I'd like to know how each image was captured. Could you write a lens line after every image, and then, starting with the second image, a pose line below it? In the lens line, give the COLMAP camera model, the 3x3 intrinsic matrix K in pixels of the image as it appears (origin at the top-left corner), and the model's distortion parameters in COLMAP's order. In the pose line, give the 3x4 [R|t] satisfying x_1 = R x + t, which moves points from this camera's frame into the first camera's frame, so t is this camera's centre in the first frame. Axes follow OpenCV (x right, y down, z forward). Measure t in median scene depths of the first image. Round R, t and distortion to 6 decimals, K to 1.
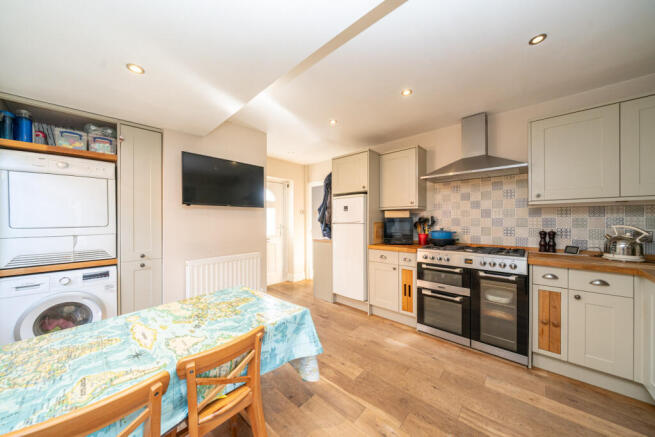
lens RADIAL K [[224.2, 0, 325.3], [0, 224.2, 221.4], [0, 0, 1]] dist [-0.004722, 0.000663]
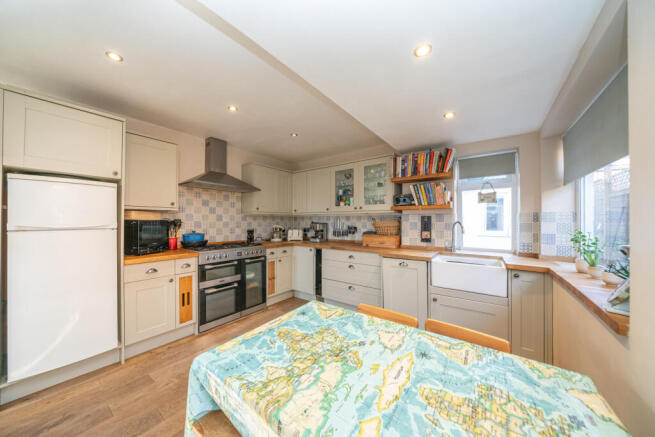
lens RADIAL K [[224.2, 0, 324.4], [0, 224.2, 219.9], [0, 0, 1]] dist [-0.004722, 0.000663]
pose [[-0.117875, 0.010128, 0.992977, -0.748912], [0.002284, 0.999948, -0.009928, -0.011173], [-0.993026, 0.001098, -0.117892, 0.645844]]
